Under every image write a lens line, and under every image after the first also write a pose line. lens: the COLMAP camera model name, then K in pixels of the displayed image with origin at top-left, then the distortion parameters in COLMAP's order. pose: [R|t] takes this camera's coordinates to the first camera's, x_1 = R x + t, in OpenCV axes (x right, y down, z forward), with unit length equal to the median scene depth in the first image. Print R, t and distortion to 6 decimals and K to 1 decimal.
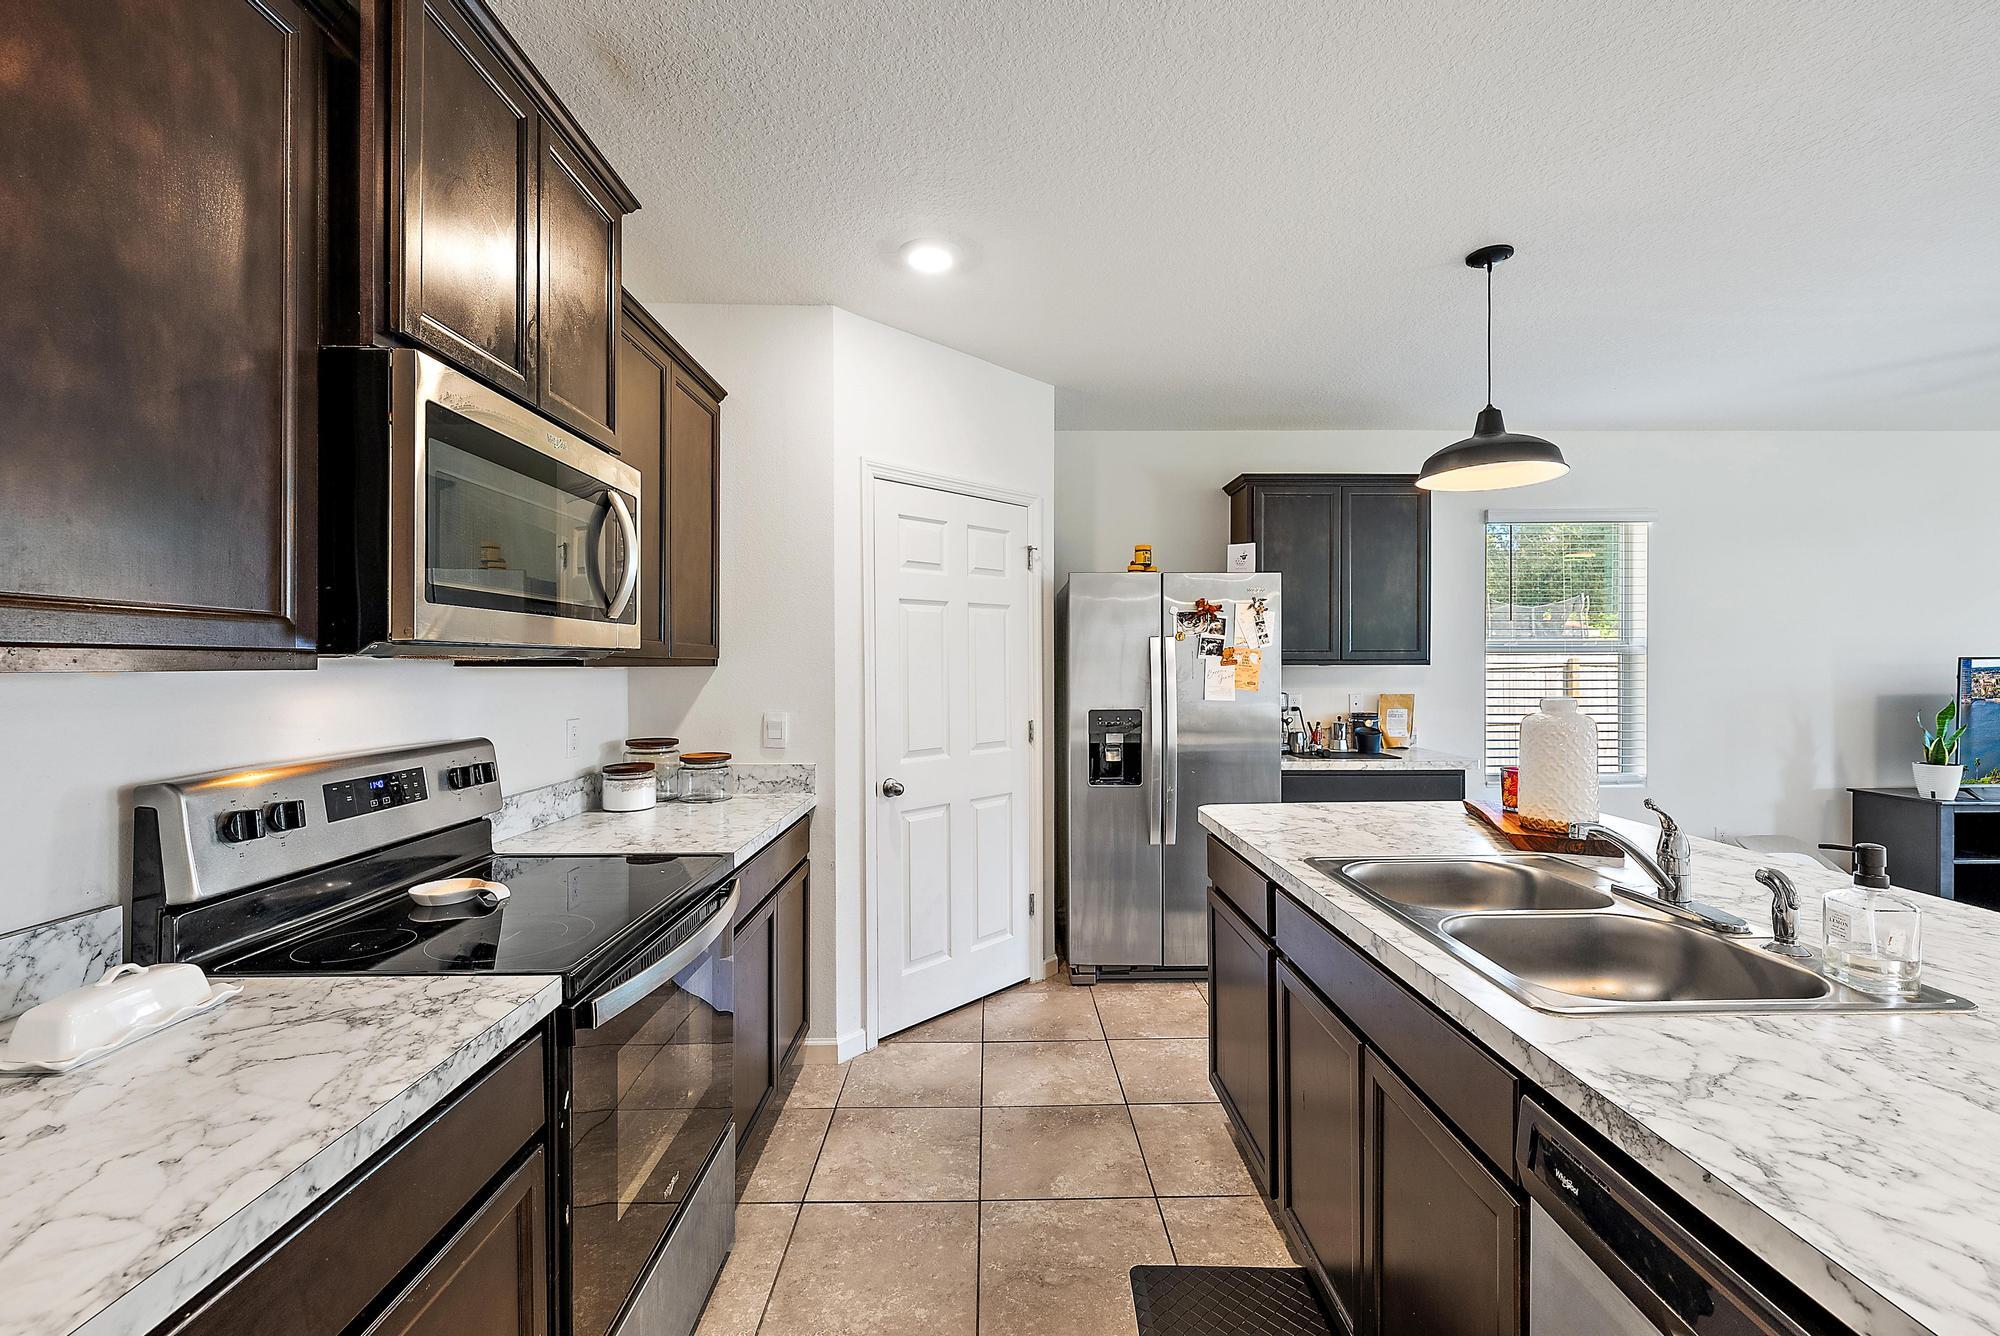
lens RADIAL K [[826.1, 0, 1003.2], [0, 826.1, 666.5], [0, 0, 1]] dist [-0.000390, -0.000607]
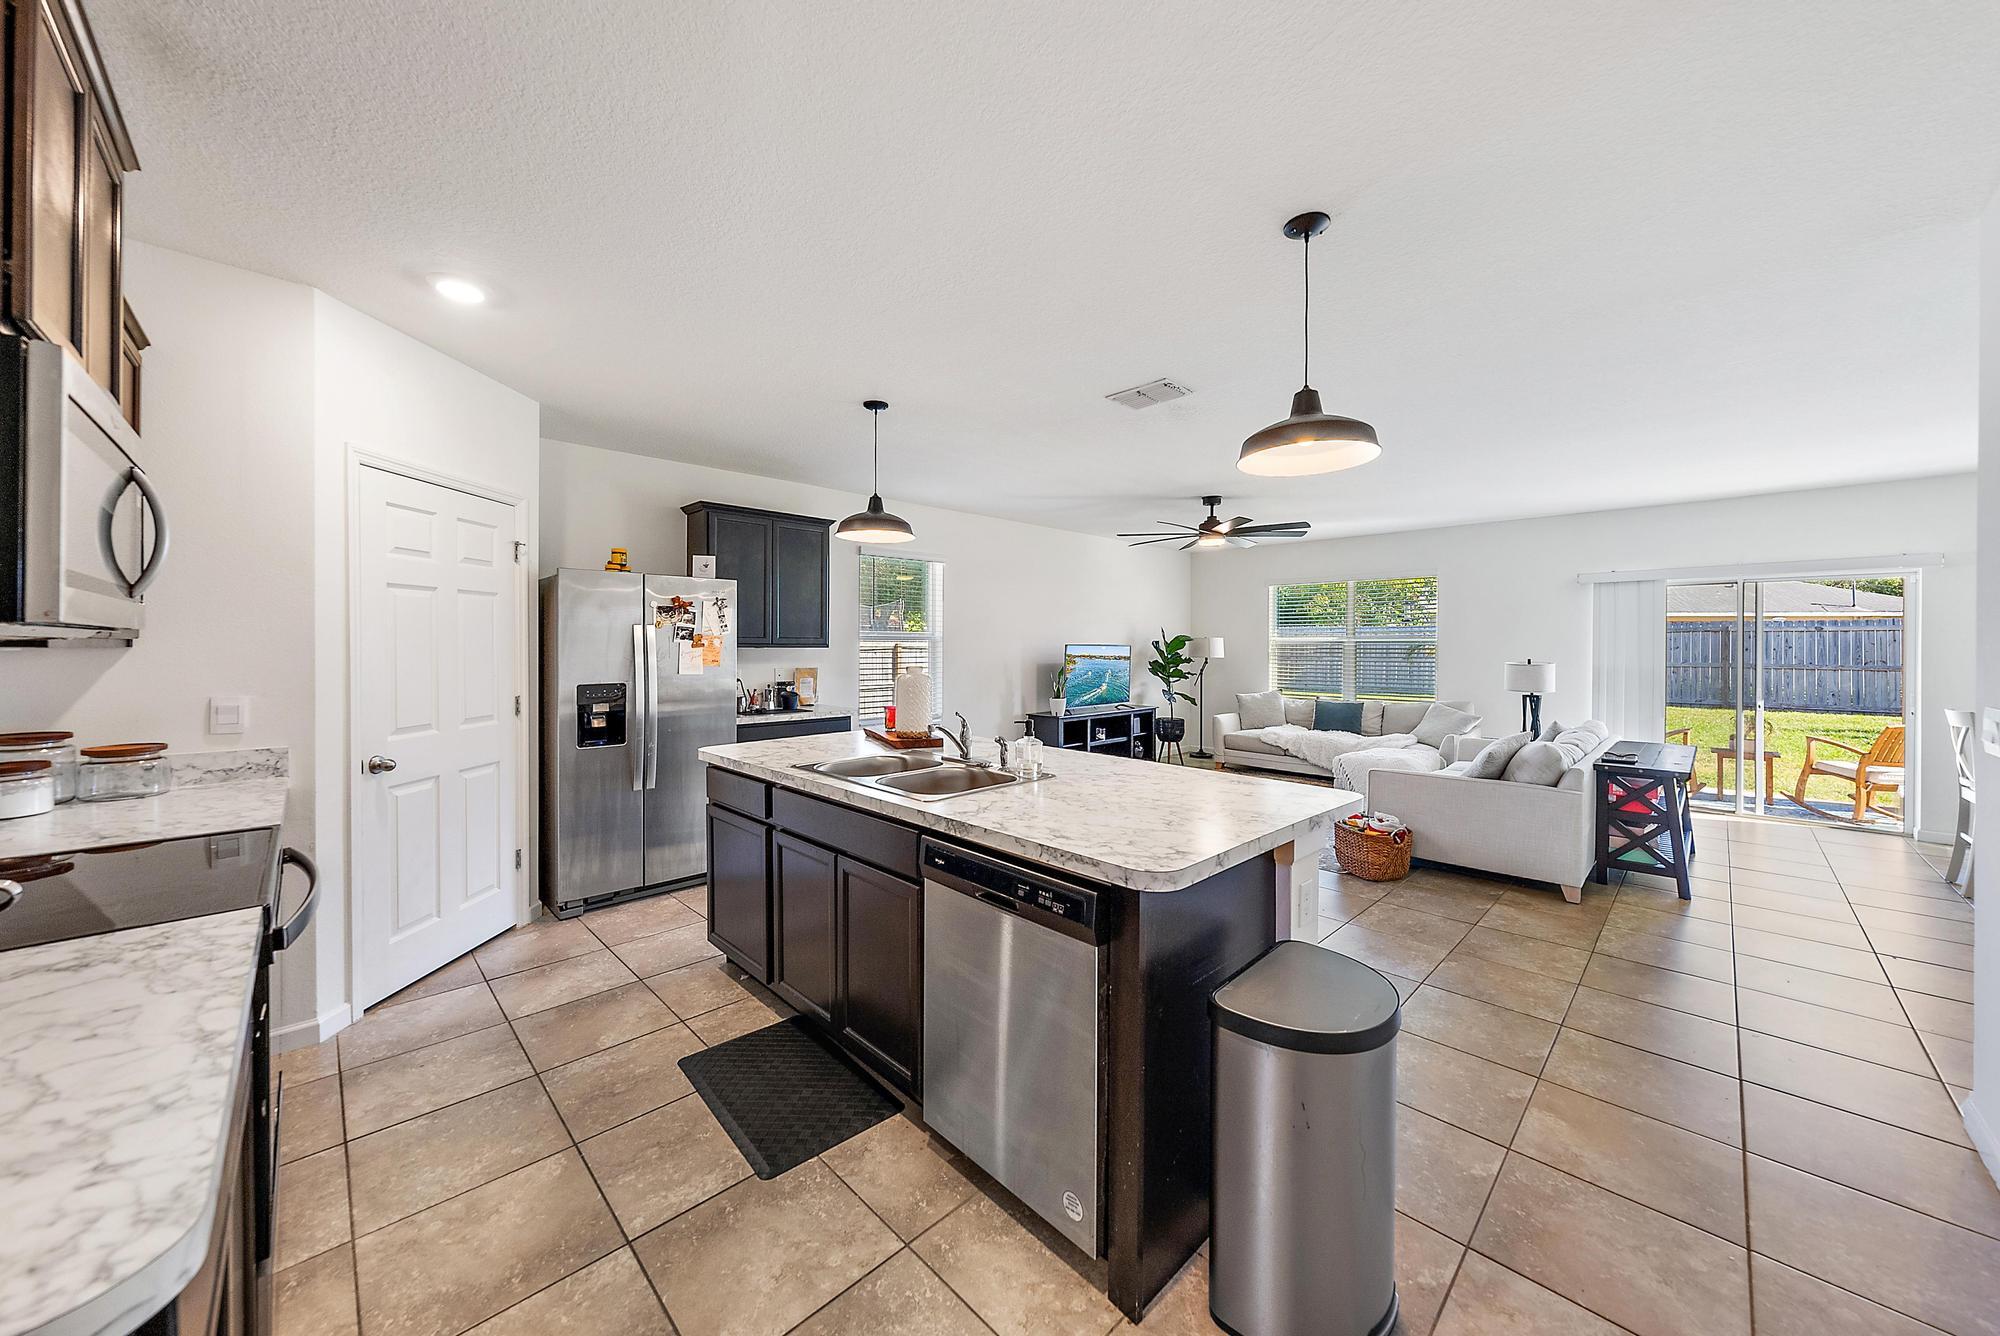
lens RADIAL K [[709.1, 0, 1004.5], [0, 709.1, 649.1], [0, 0, 1]] dist [-0.000204, -0.000052]
pose [[0.722471, 0.001040, 0.691401, -0.165785], [-0.001470, 0.999999, 0.000031, 0.000248], [-0.691400, -0.001039, 0.722472, -0.170047]]
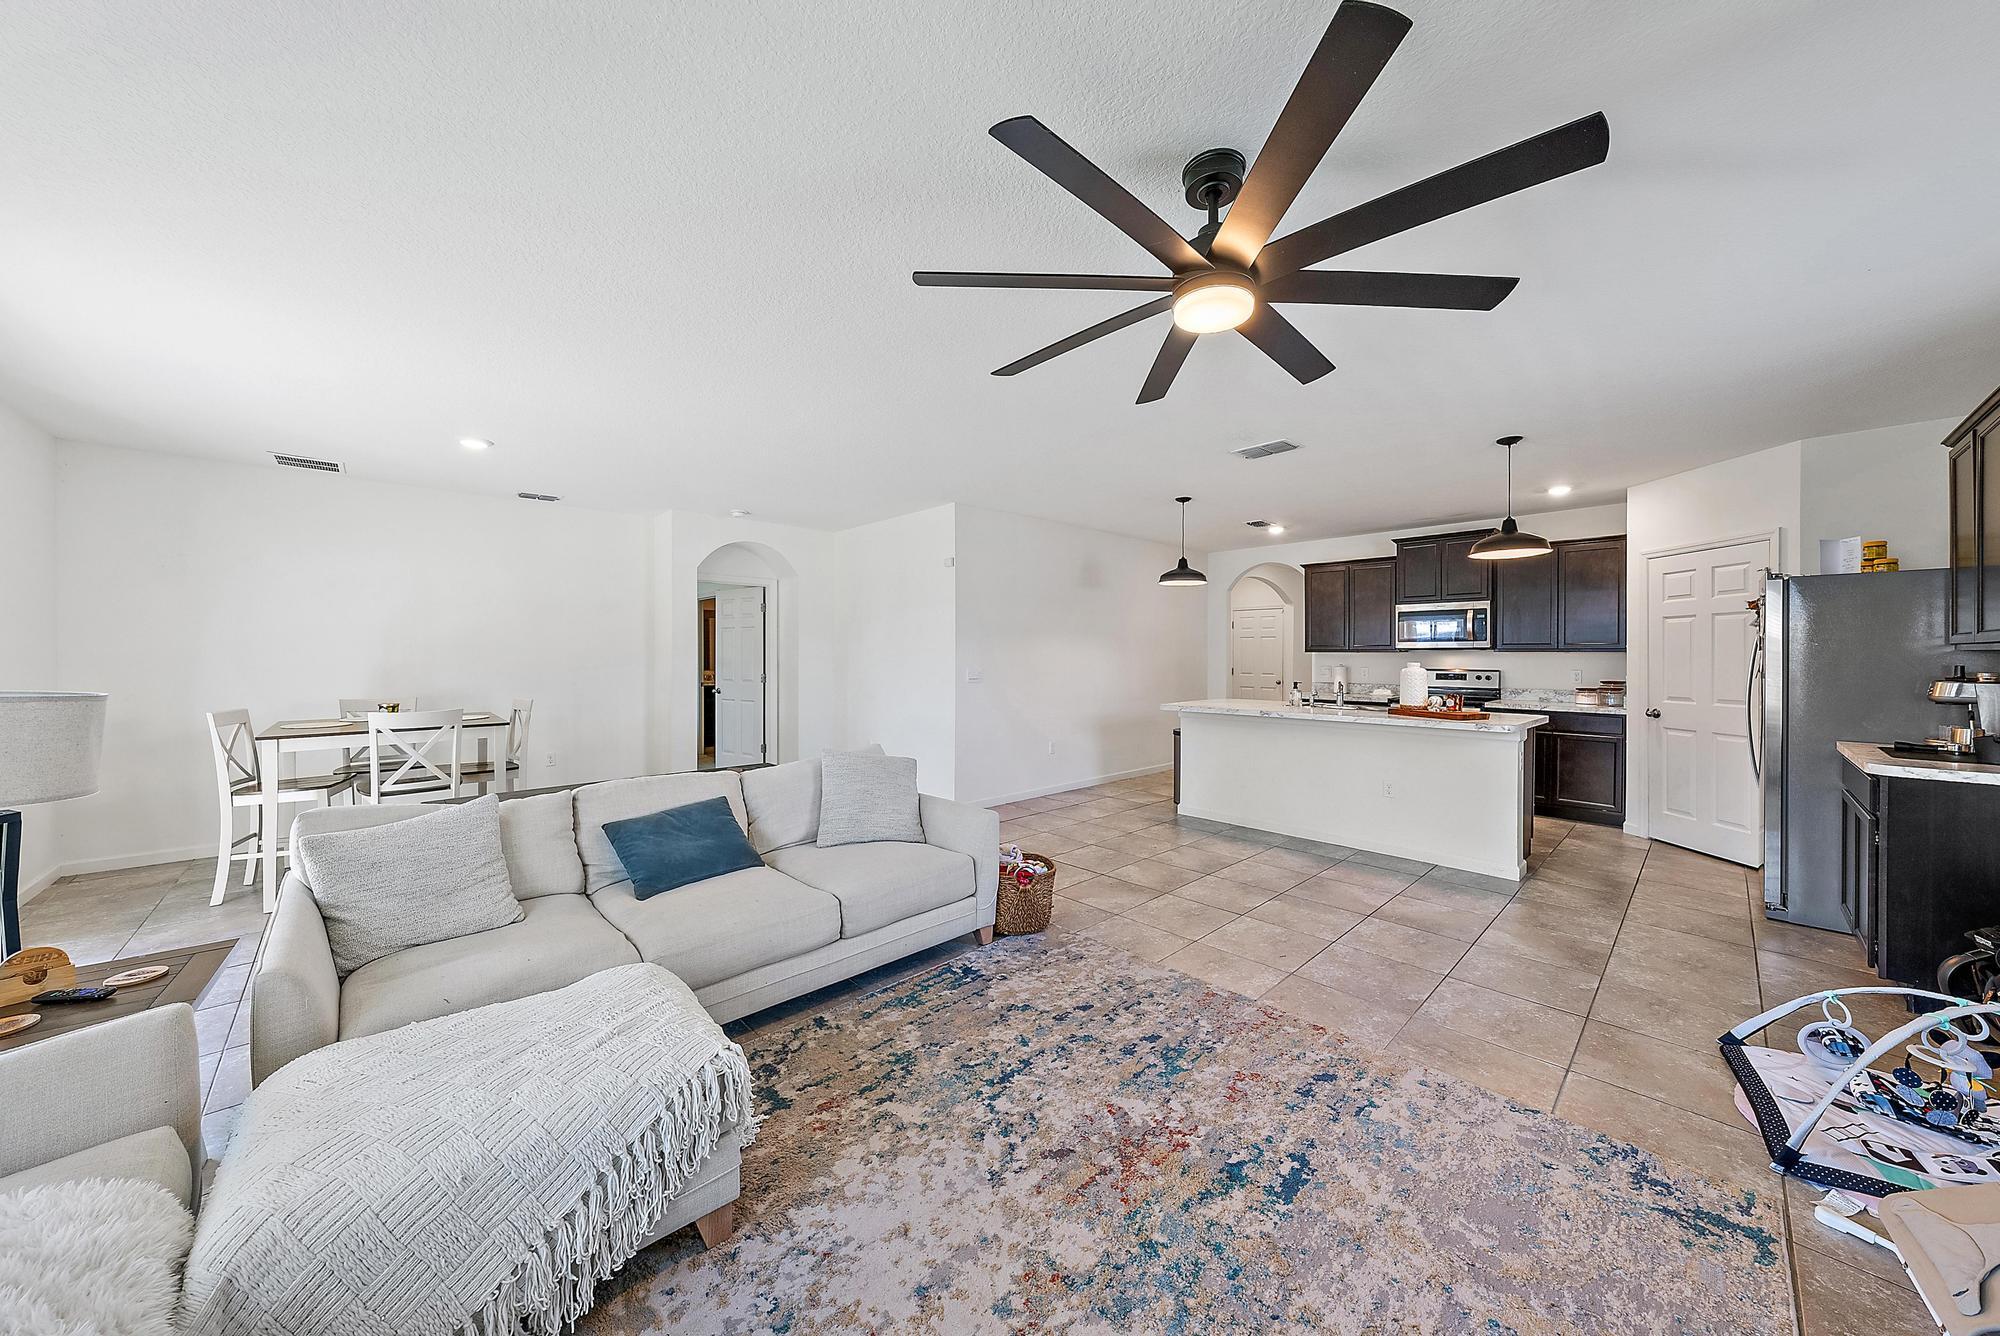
lens RADIAL K [[702.9, 0, 1002.3], [0, 702.9, 657.7], [0, 0, 1]] dist [-0.000058, 0.000019]
pose [[-0.727066, 0.002201, -0.686564, 1.944713], [-0.003707, 0.999968, 0.007132, 0.007092], [0.686557, 0.007731, -0.727035, 1.036685]]
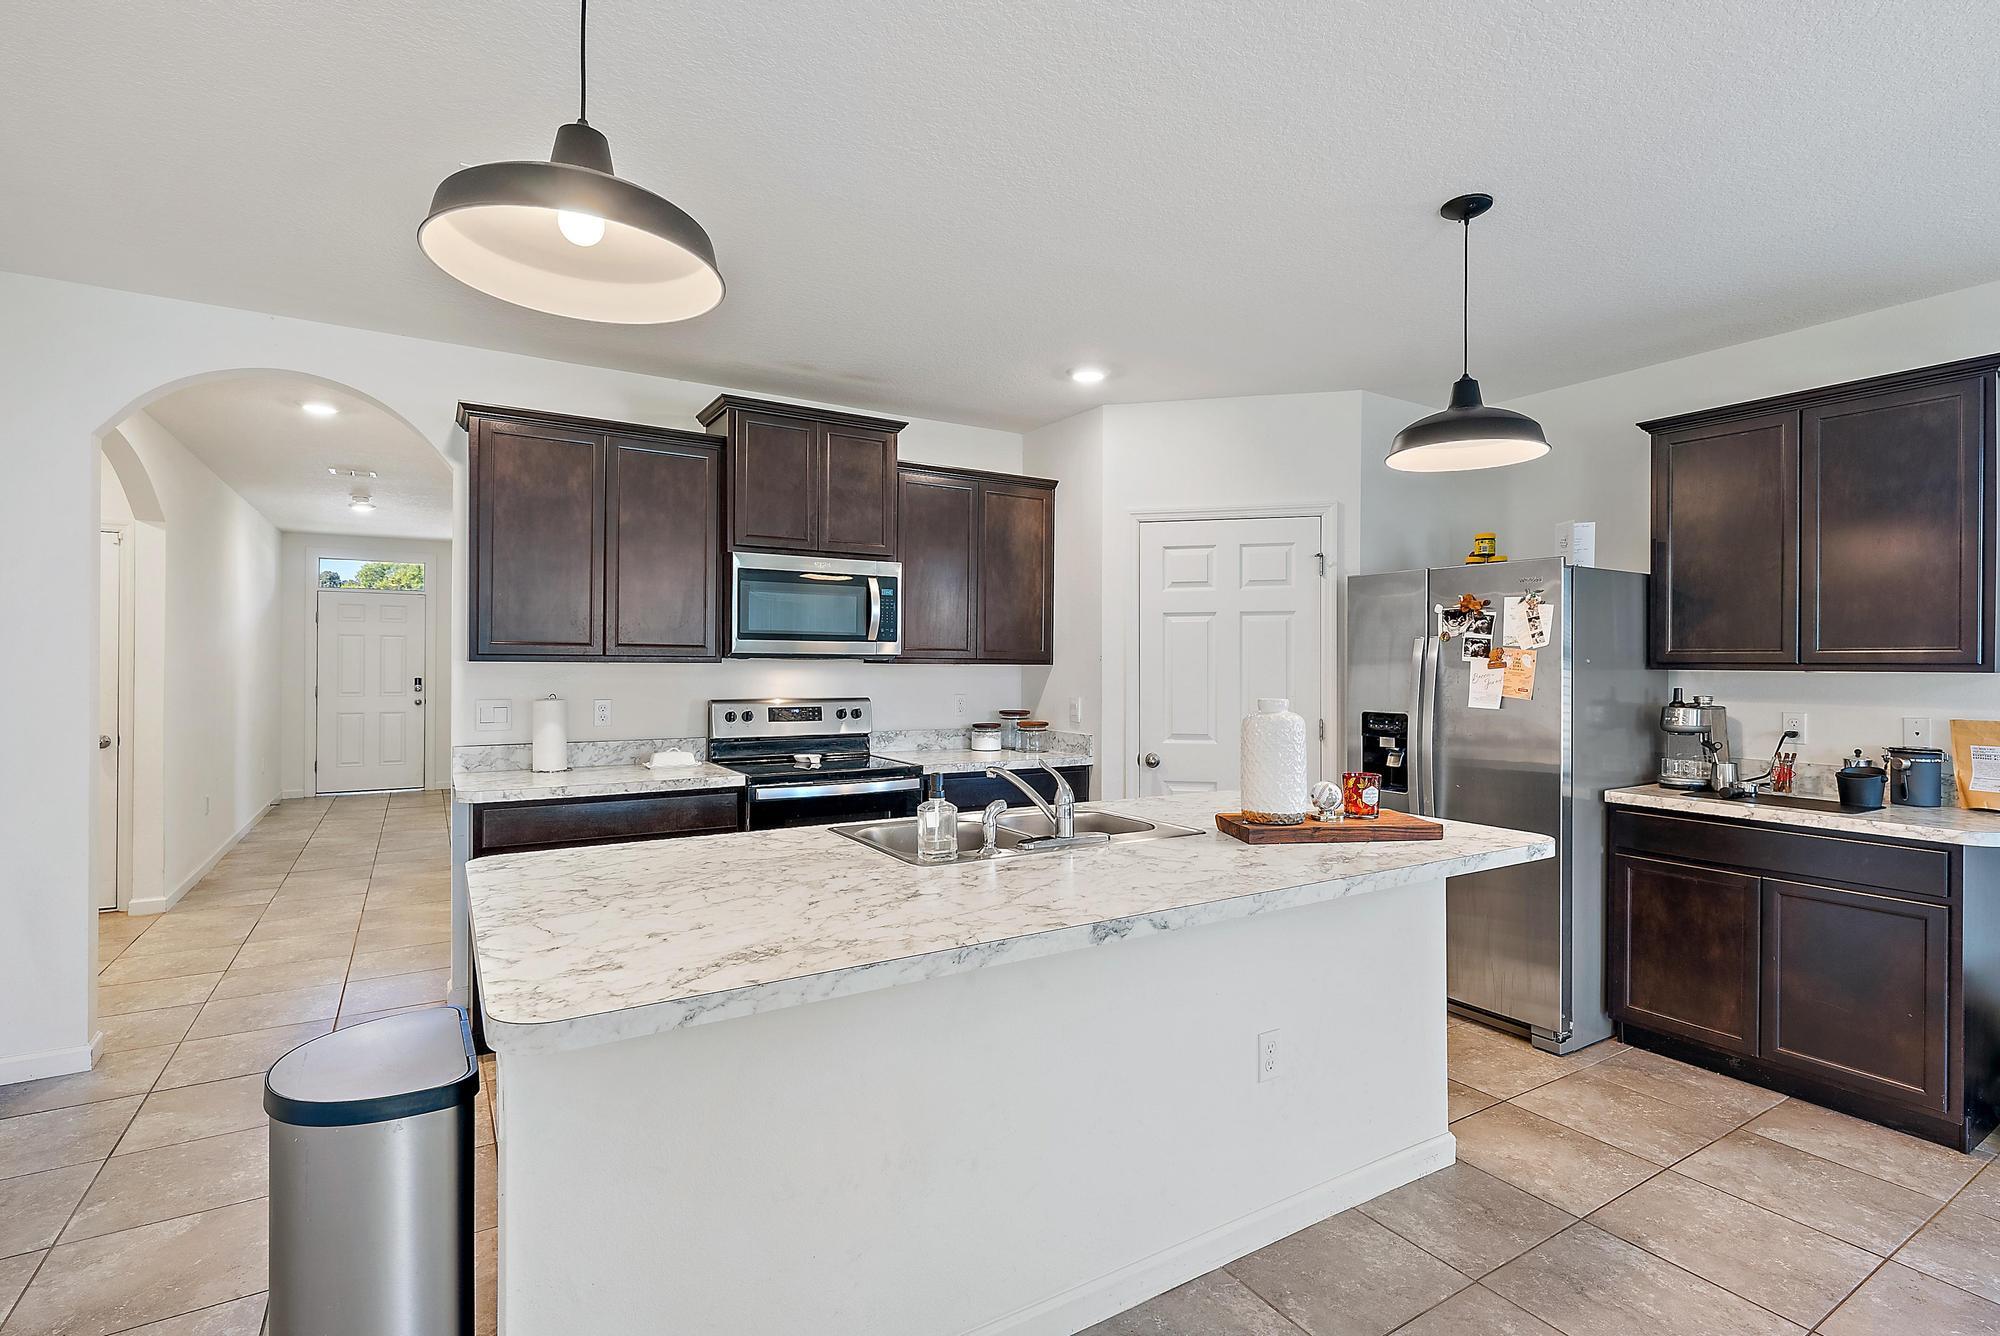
lens RADIAL K [[948.1, 0, 1000.0], [0, 948.1, 668.0], [0, 0, 1]] dist [0.025028, 0.000021]
pose [[0.523088, 0.008297, -0.852238, 0.901822], [-0.010564, 0.999939, 0.003251, 0.000330], [0.852213, 0.007302, 0.523144, 0.021395]]
